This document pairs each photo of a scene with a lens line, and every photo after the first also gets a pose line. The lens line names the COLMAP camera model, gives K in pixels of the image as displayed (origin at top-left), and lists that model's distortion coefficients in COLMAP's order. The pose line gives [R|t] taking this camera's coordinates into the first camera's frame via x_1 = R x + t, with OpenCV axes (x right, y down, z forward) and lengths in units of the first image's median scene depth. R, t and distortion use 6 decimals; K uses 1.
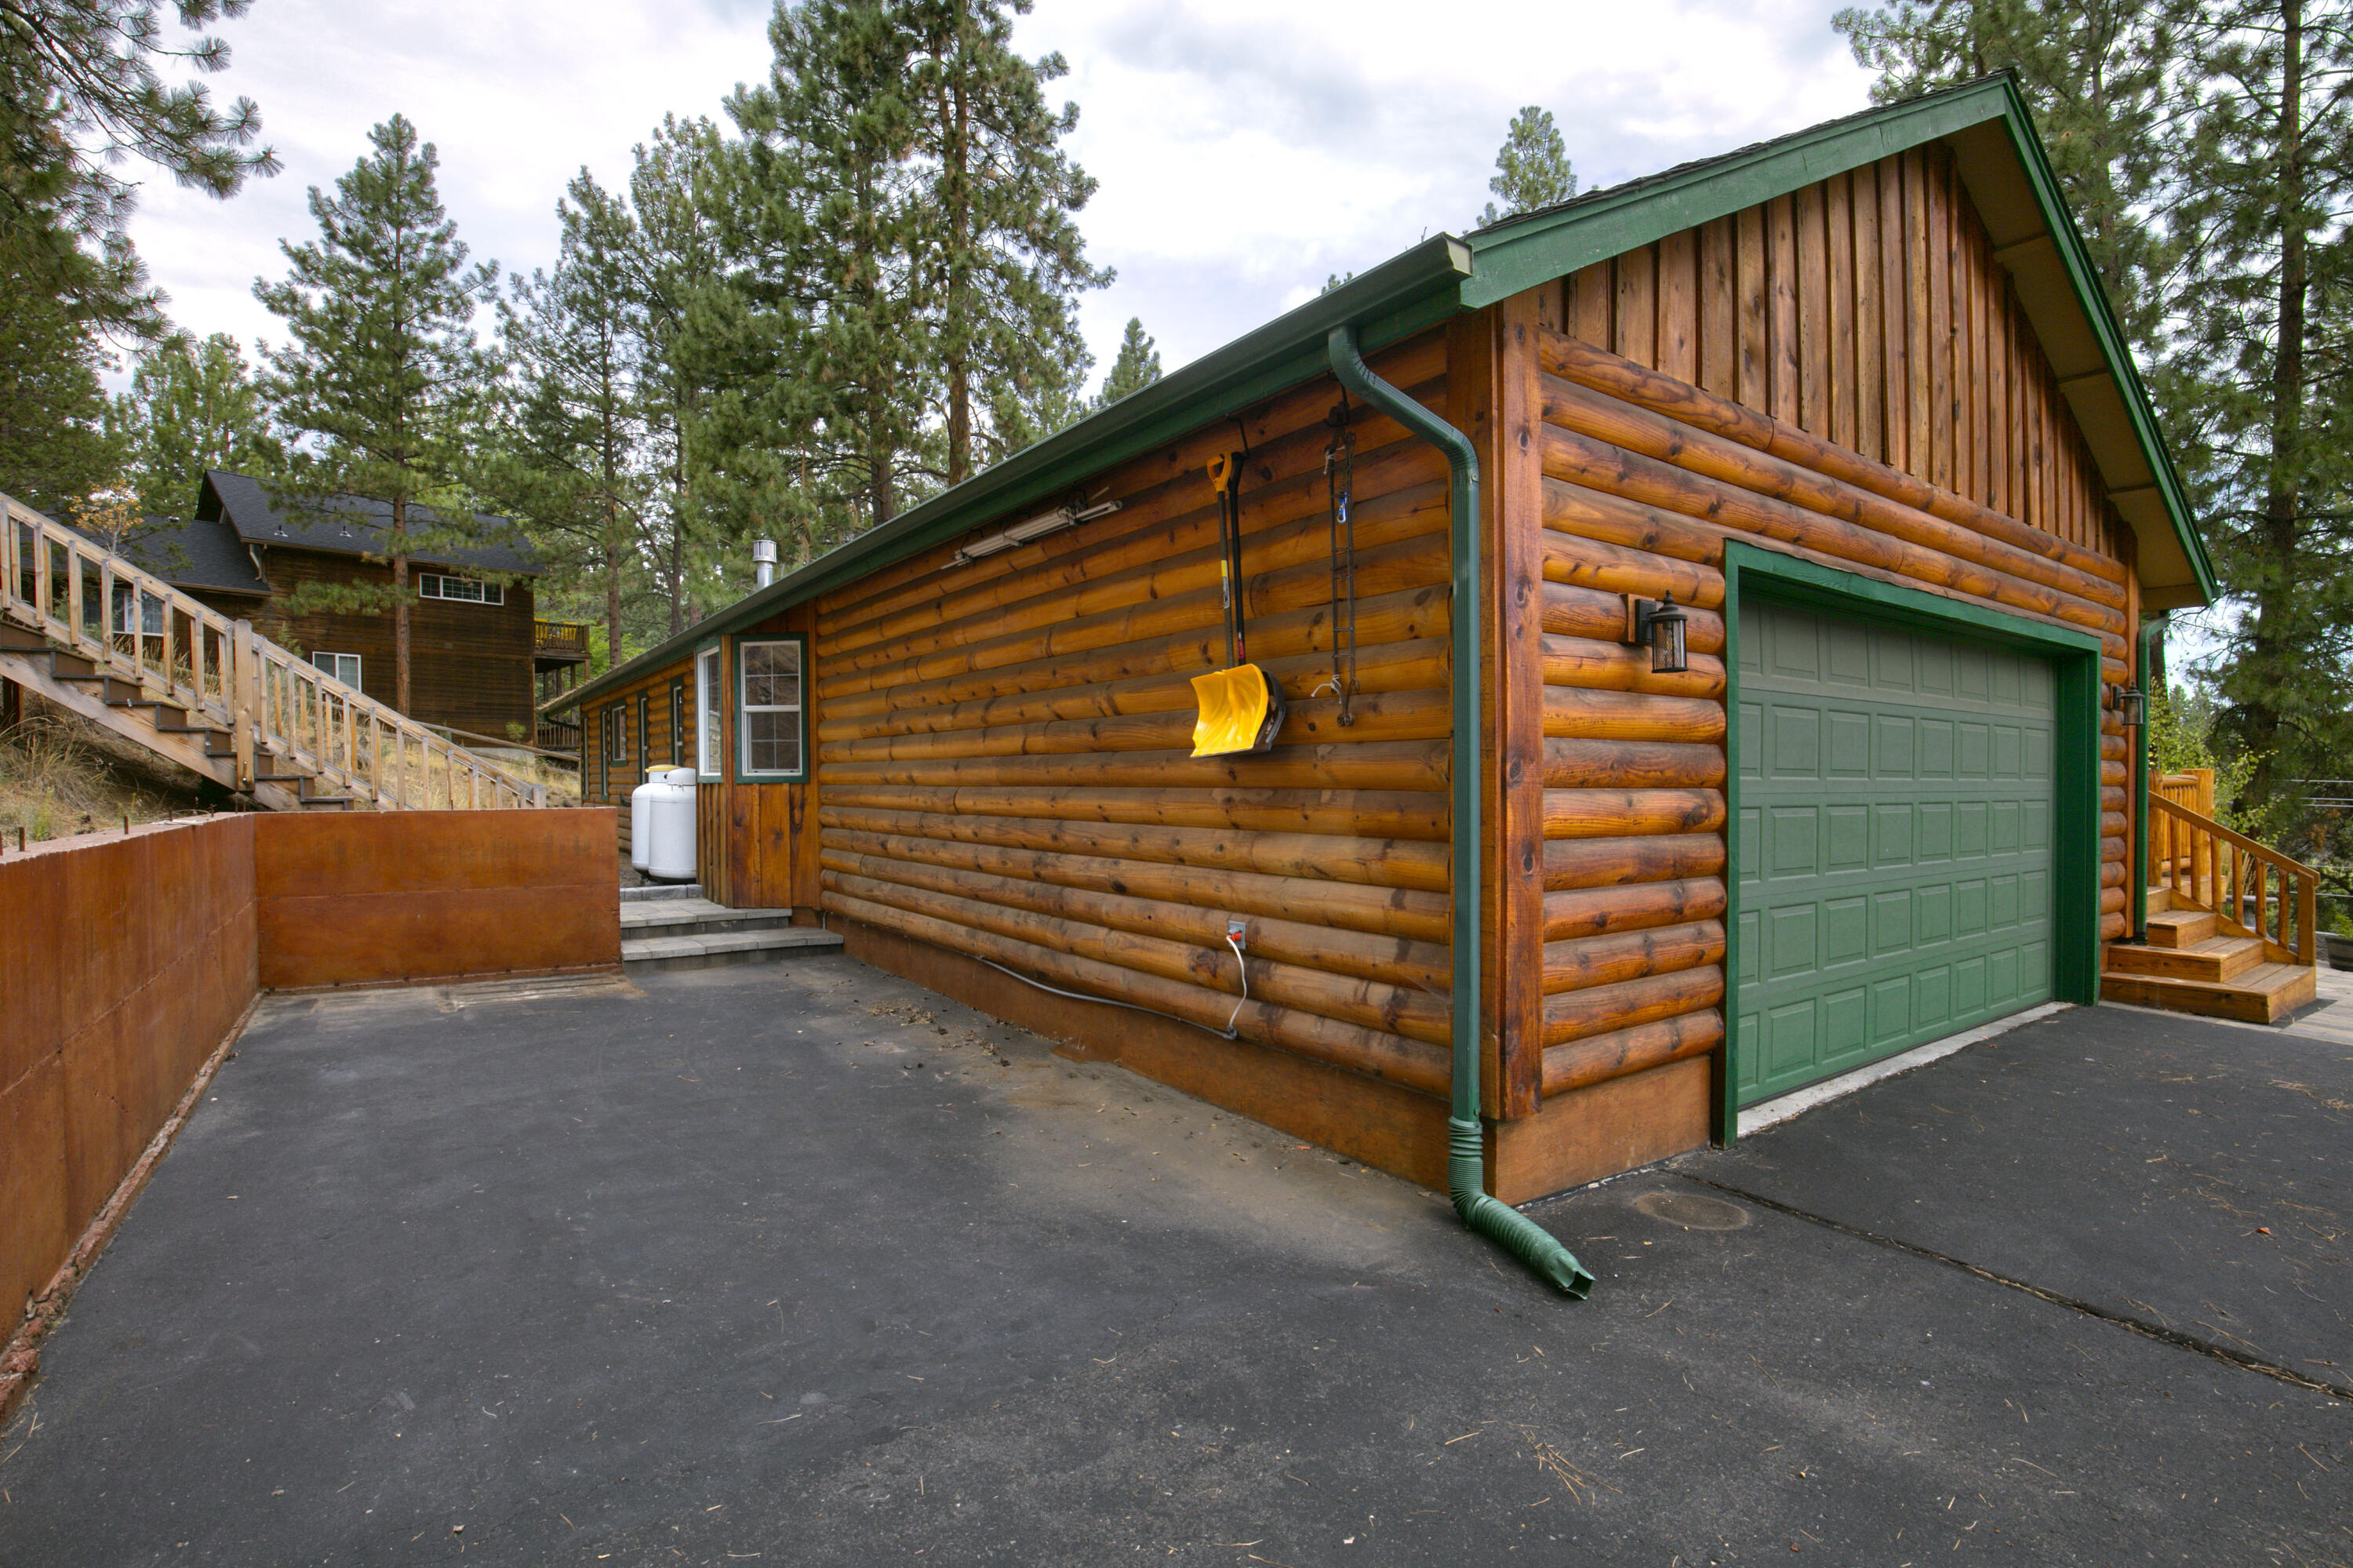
lens RADIAL K [[1093.5, 0, 1232.6], [0, 1093.5, 786.7], [0, 0, 1]] dist [-0.026149, 0.000481]
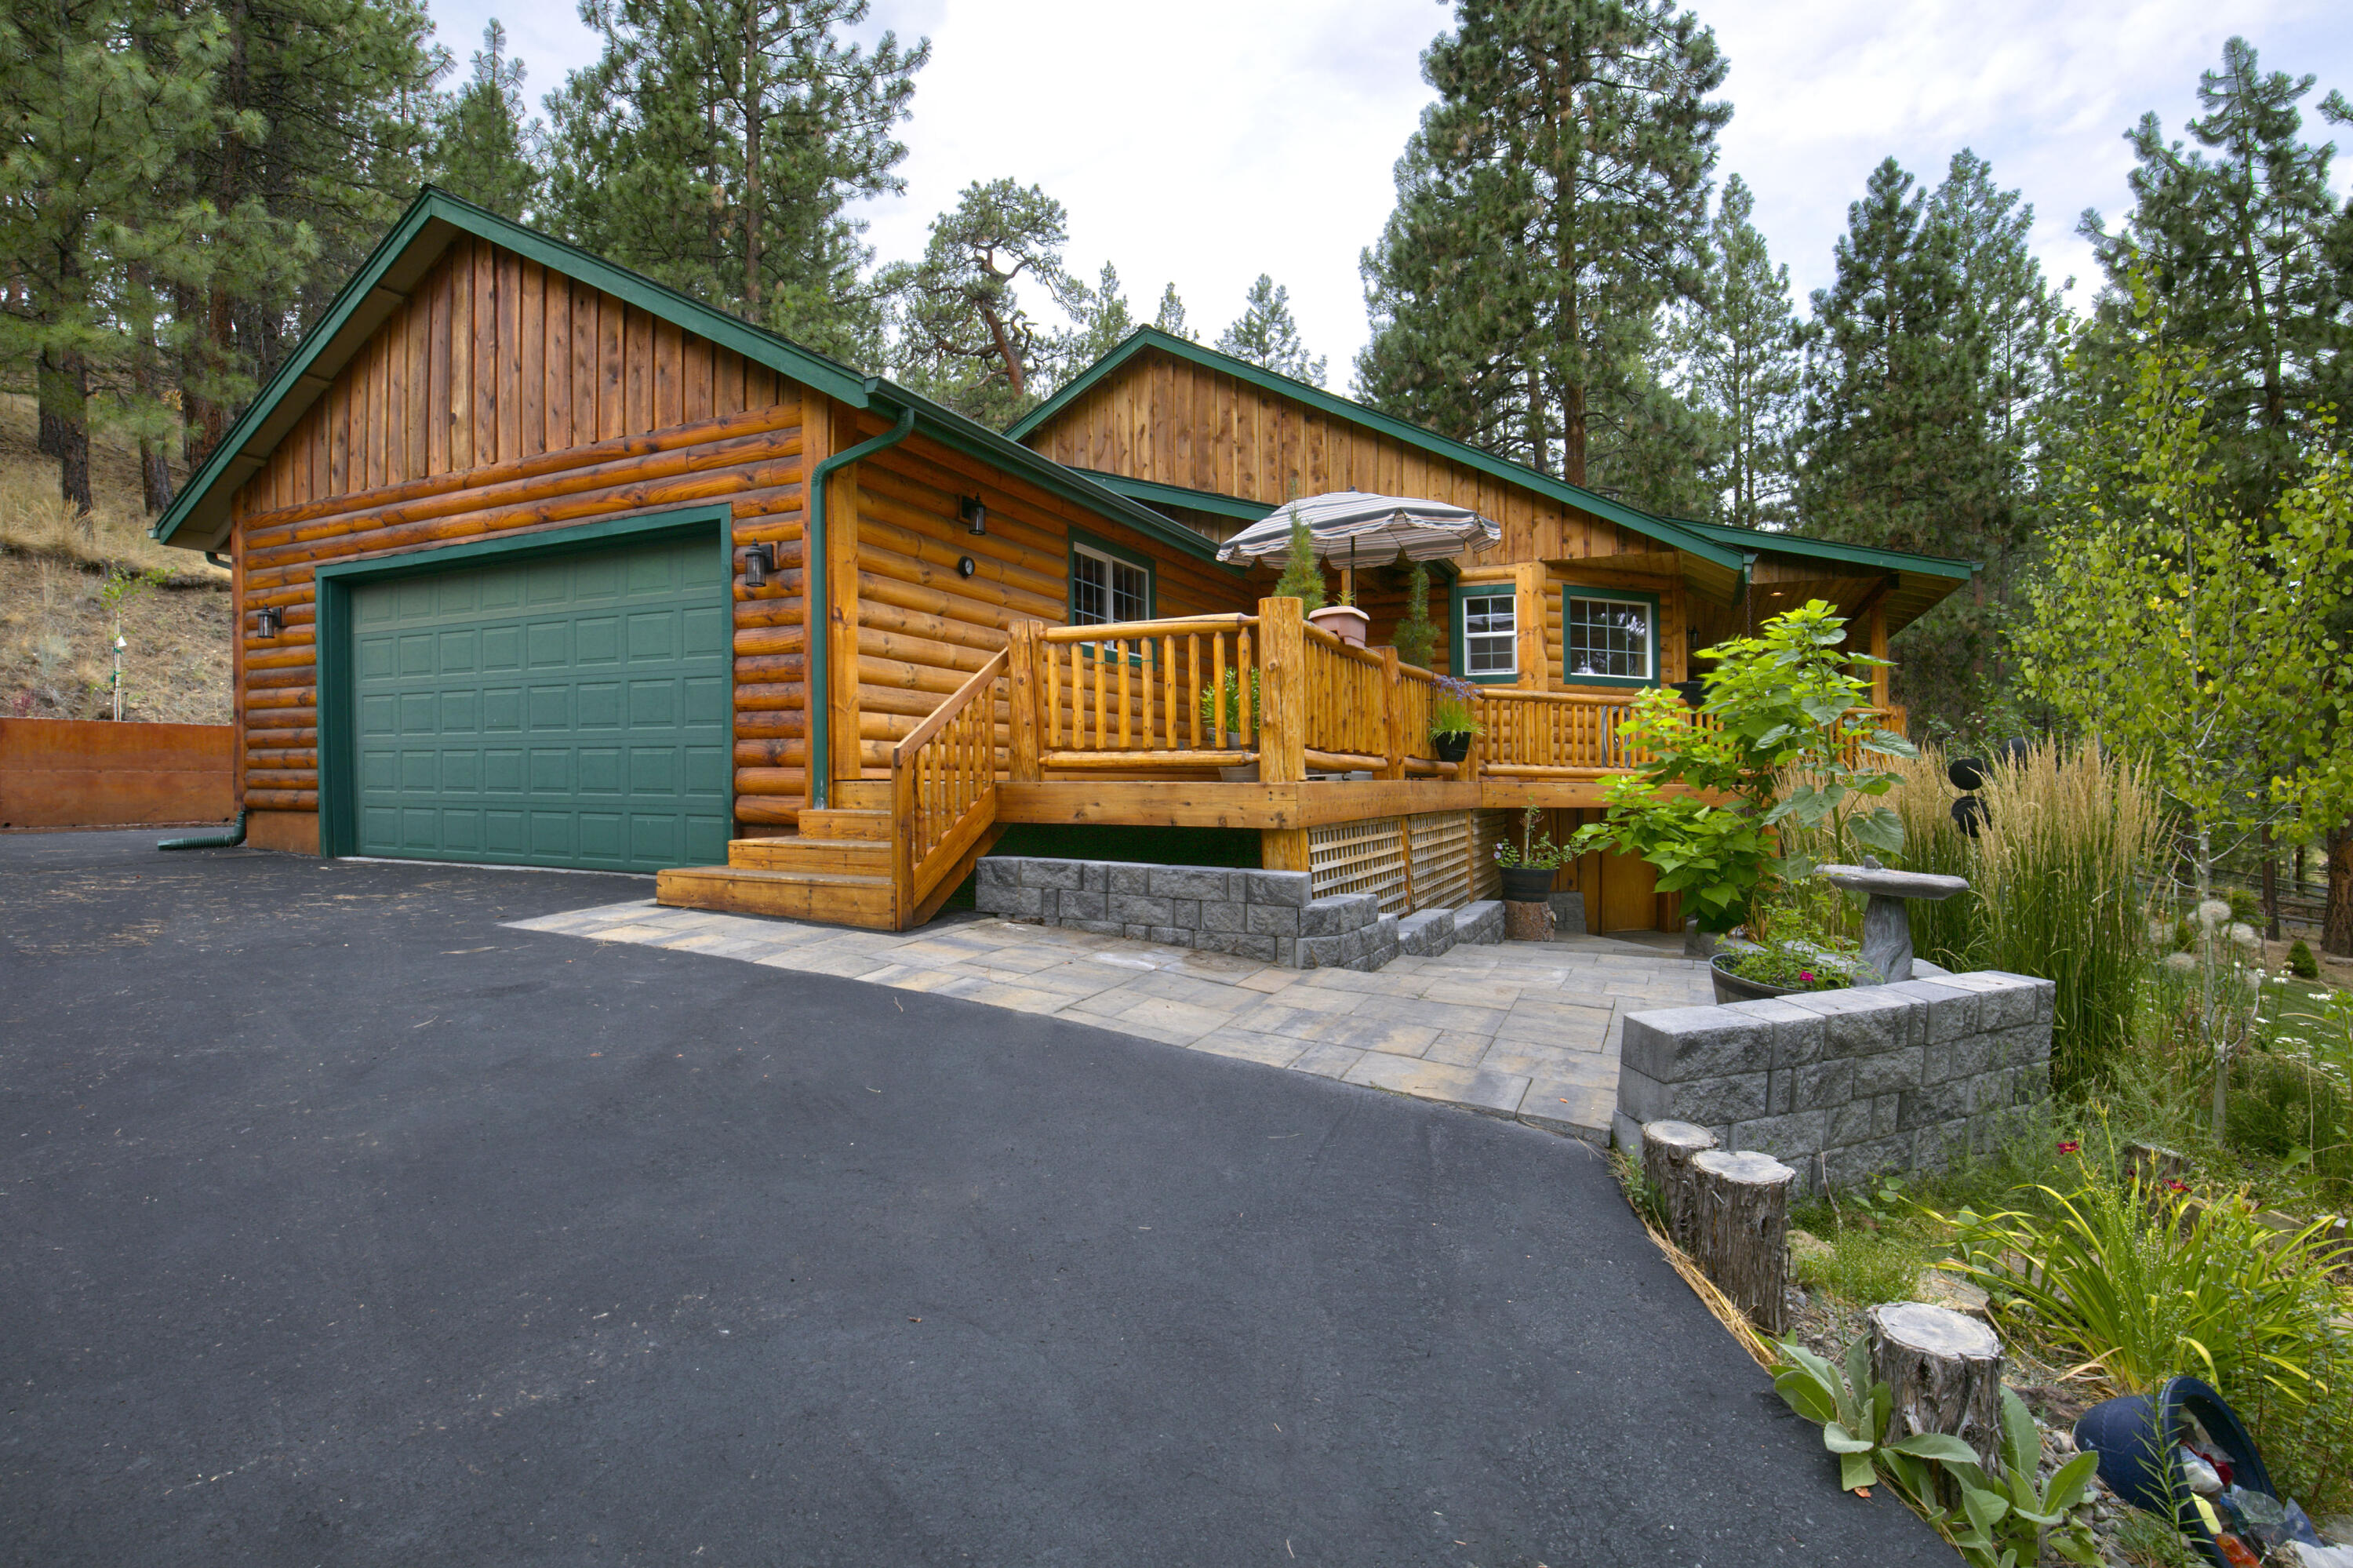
lens RADIAL K [[1142.2, 0, 1166.3], [0, 1142.2, 811.4], [0, 0, 1]] dist [-0.040109, 0.007079]
pose [[0.468767, 0.022853, -0.883026, 1.425793], [-0.007471, 0.999732, 0.021907, 0.084753], [0.883290, -0.003673, 0.468812, 0.651195]]
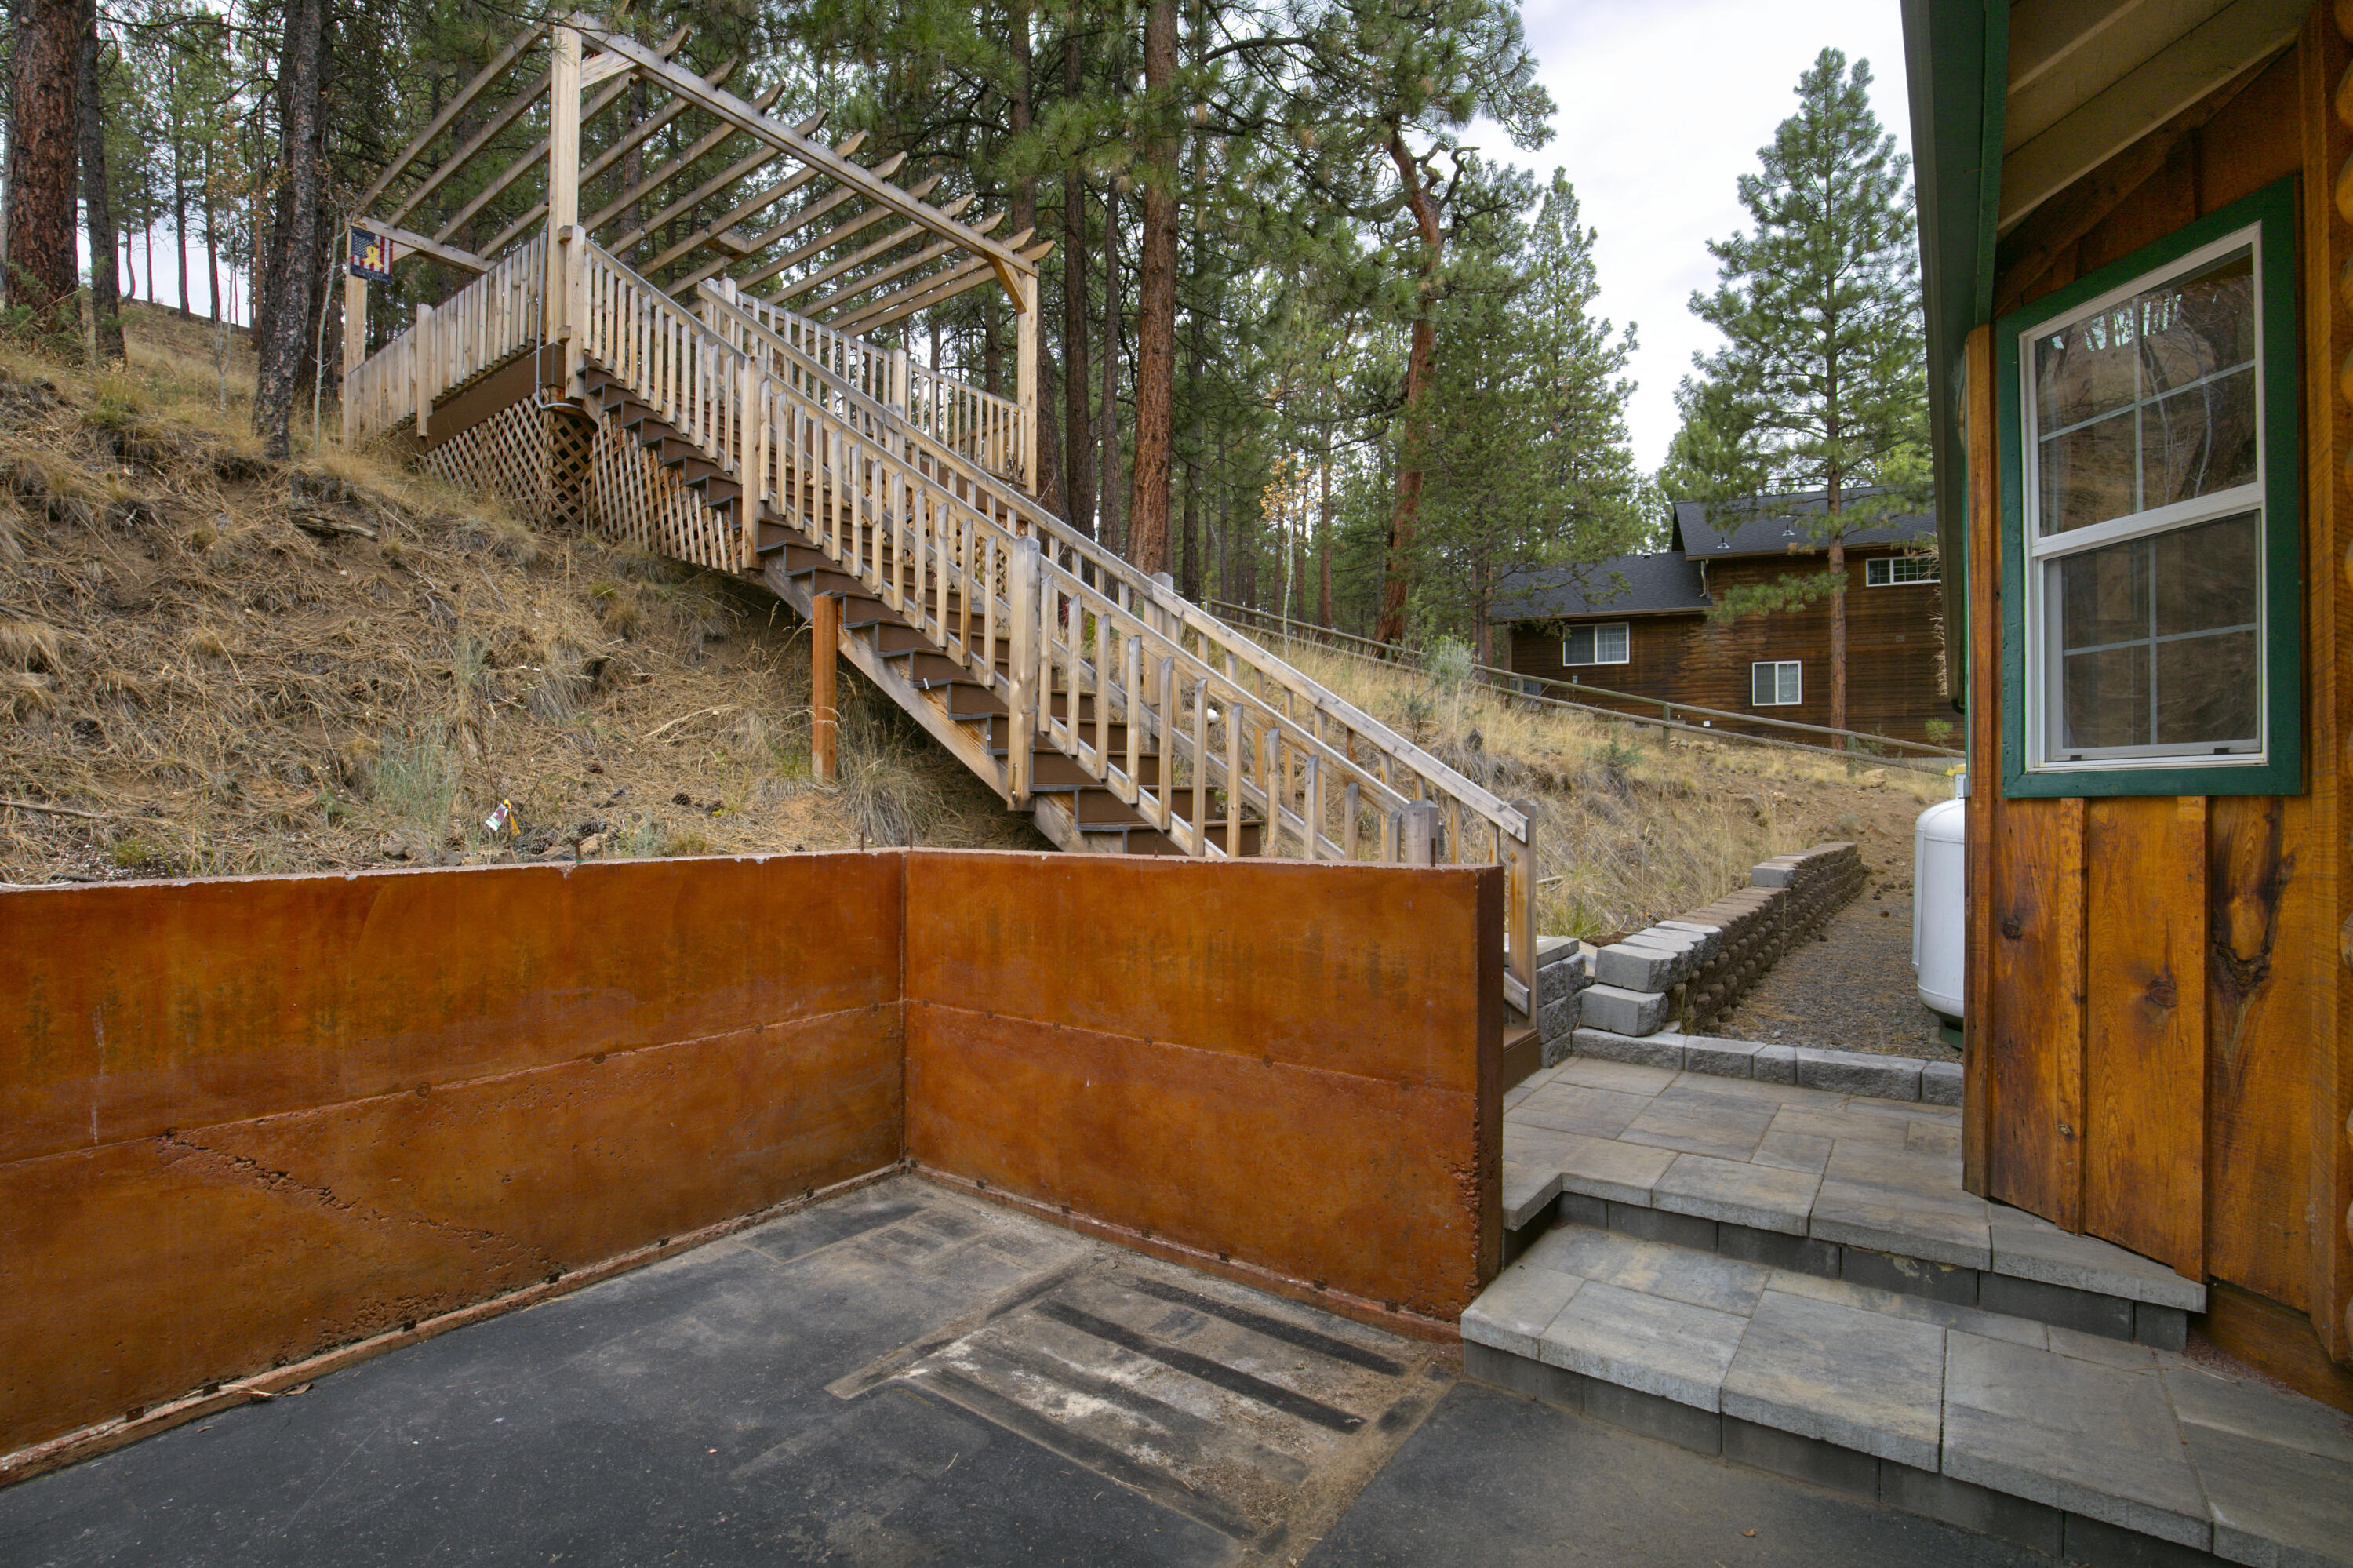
lens RADIAL K [[1084.6, 0, 1124.4], [0, 1084.6, 821.2], [0, 0, 1]] dist [-0.031274, 0.000520]
pose [[0.252923, 0.016617, -0.967344, -0.232970], [-0.001030, 0.999857, 0.016906, -0.001201], [0.967486, -0.003280, 0.252904, 0.691723]]
